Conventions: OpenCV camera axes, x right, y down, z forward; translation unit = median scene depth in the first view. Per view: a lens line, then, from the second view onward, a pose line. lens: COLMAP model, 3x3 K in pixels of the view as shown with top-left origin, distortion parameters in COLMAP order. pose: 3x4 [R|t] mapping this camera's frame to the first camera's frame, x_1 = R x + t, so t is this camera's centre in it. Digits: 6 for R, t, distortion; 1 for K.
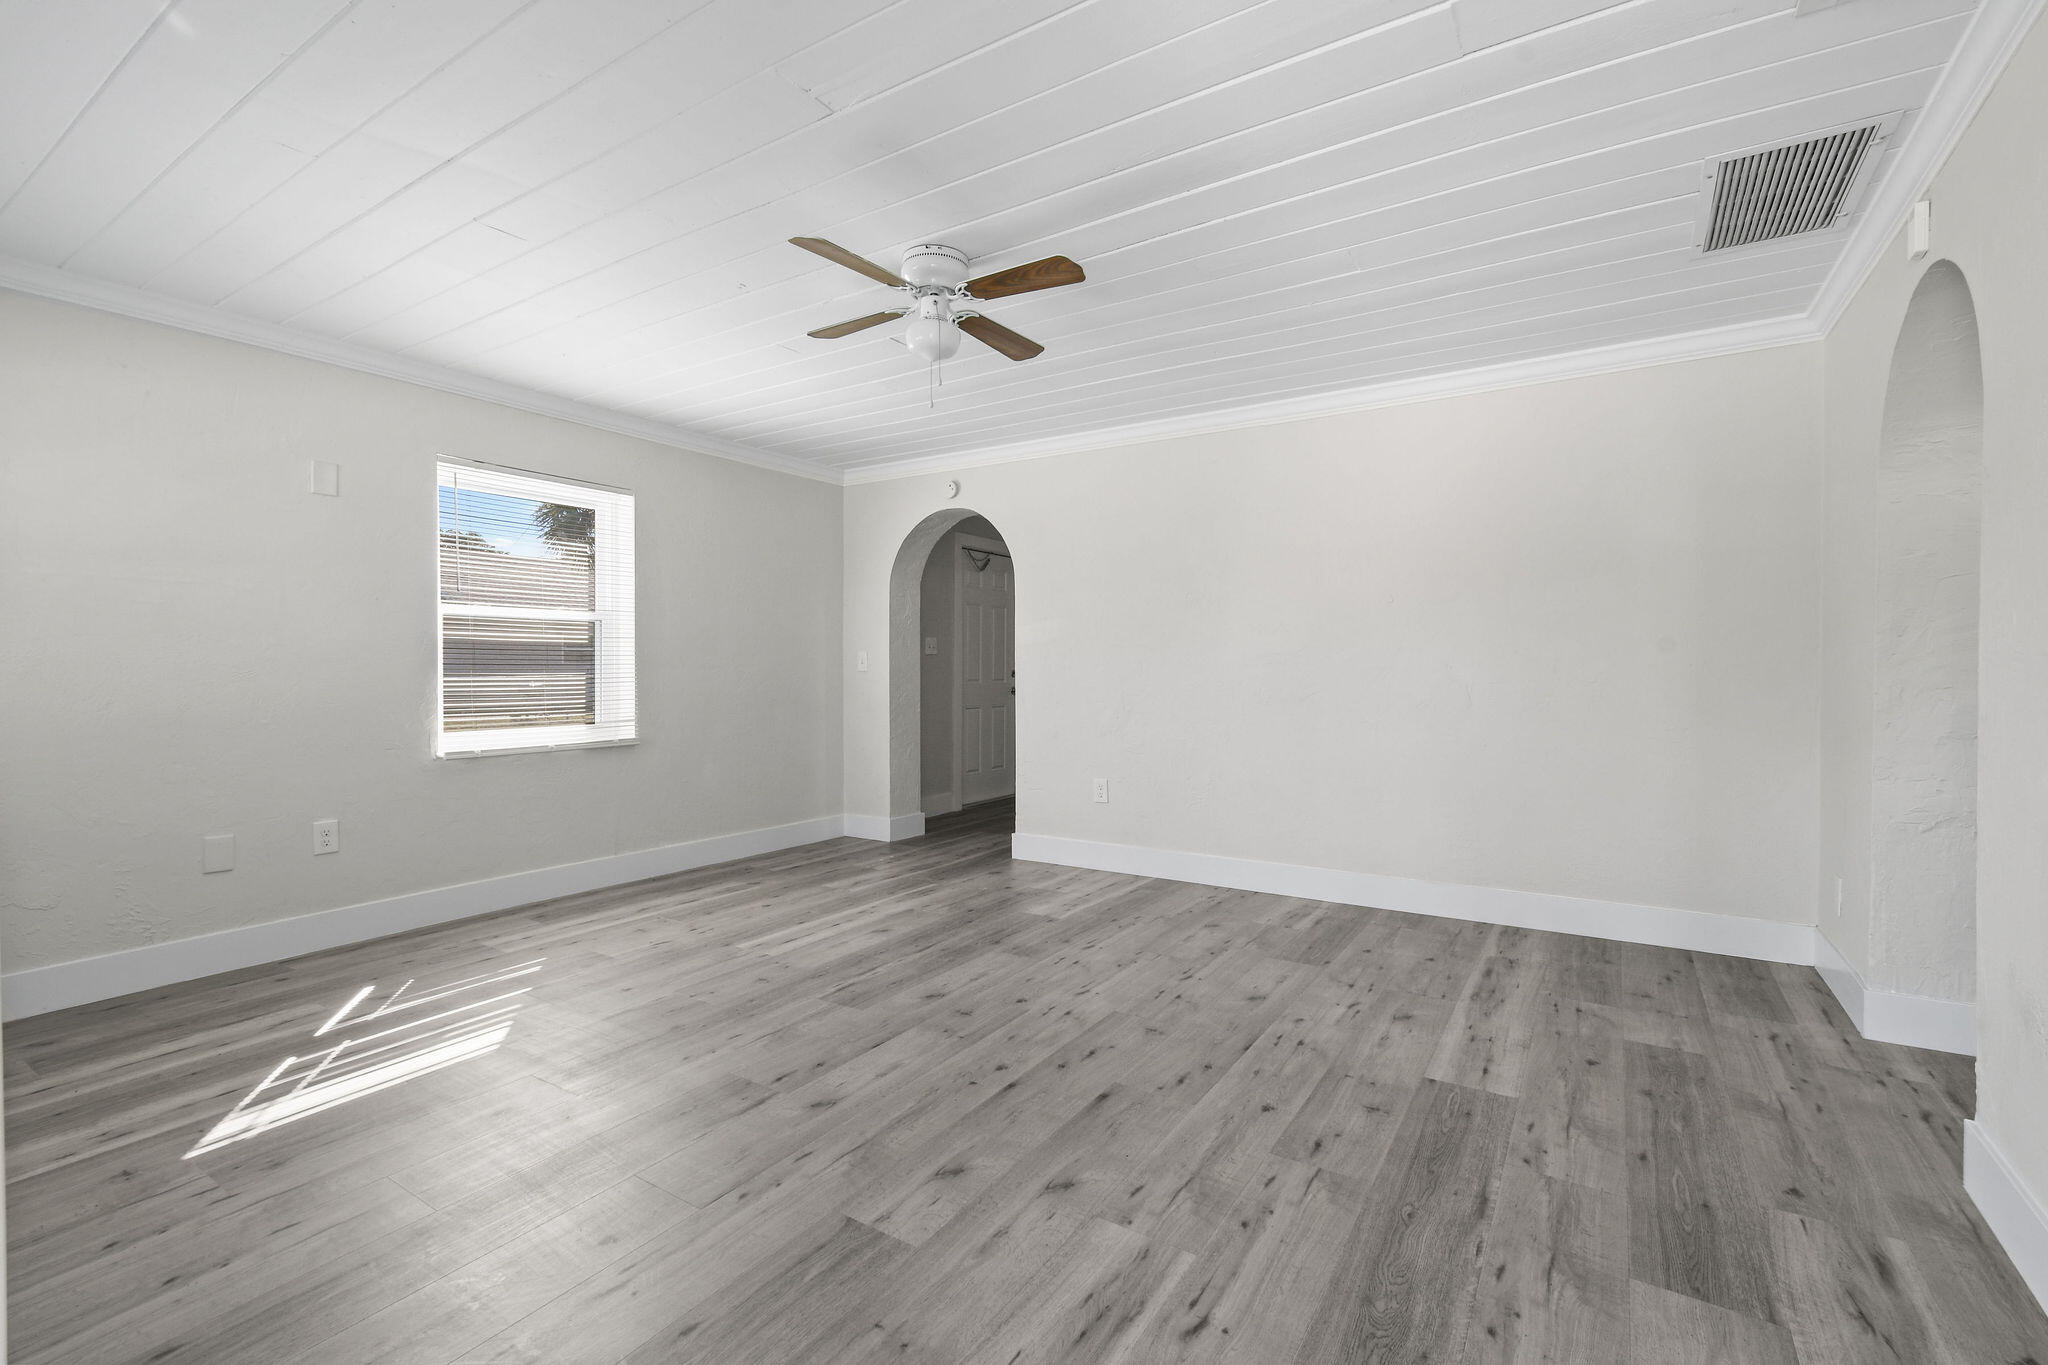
lens RADIAL K [[911.7, 0, 1028.5], [0, 911.7, 659.4], [0, 0, 1]] dist [0.000561, -0.000412]
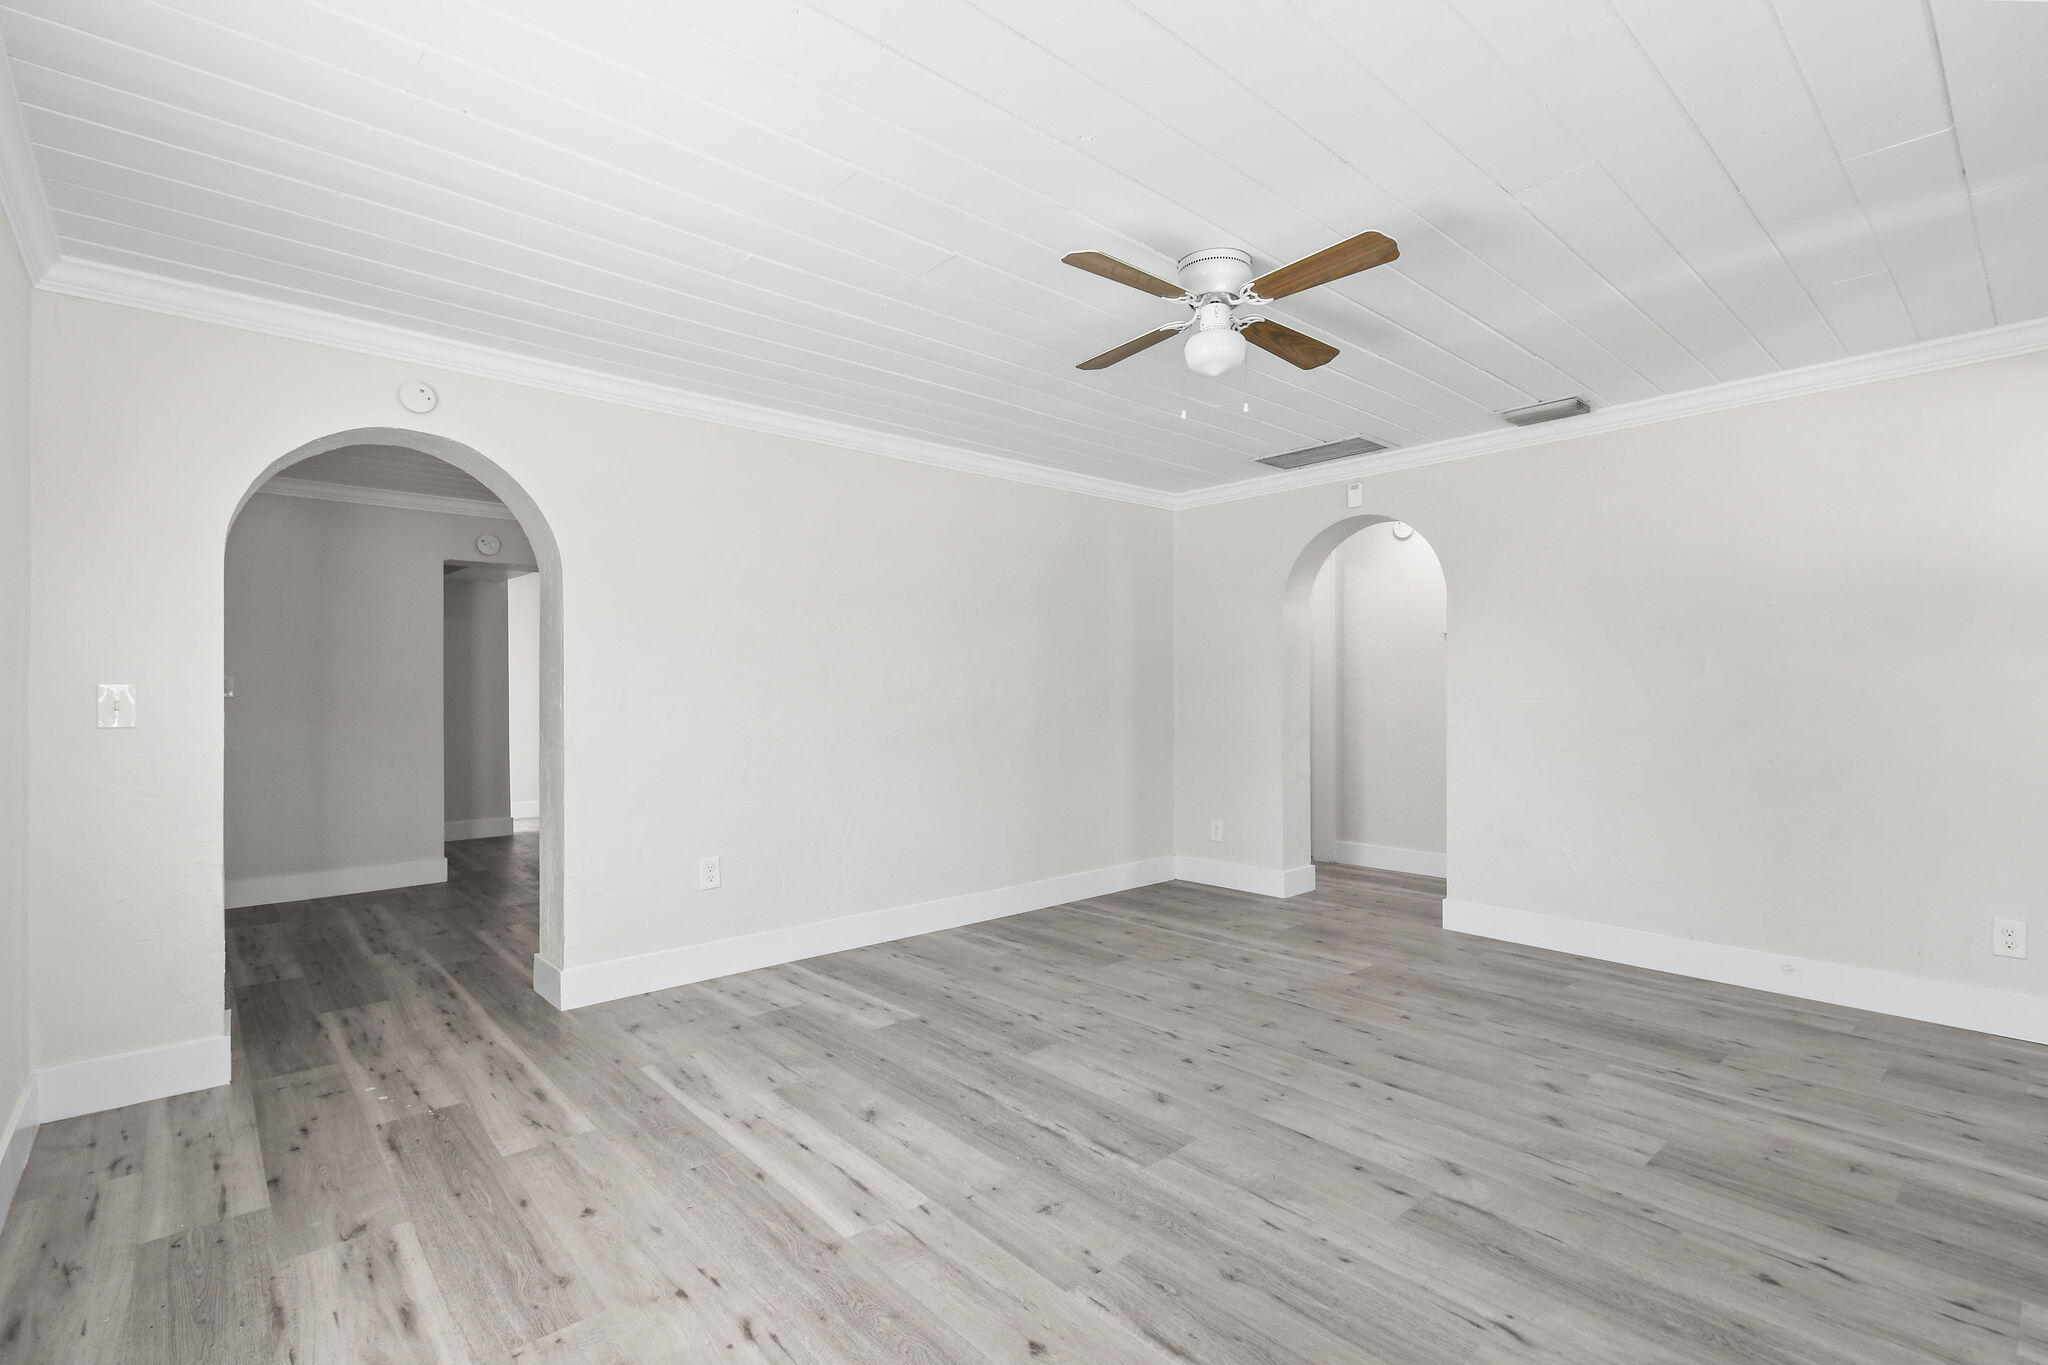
lens RADIAL K [[936.3, 0, 1036.1], [0, 936.3, 650.8], [0, 0, 1]] dist [0.002249, -0.000272]
pose [[0.264275, 0.041545, 0.963552, -1.126690], [-0.002676, 0.999100, -0.042344, -0.014878], [-0.964444, 0.008612, 0.264148, 0.987848]]
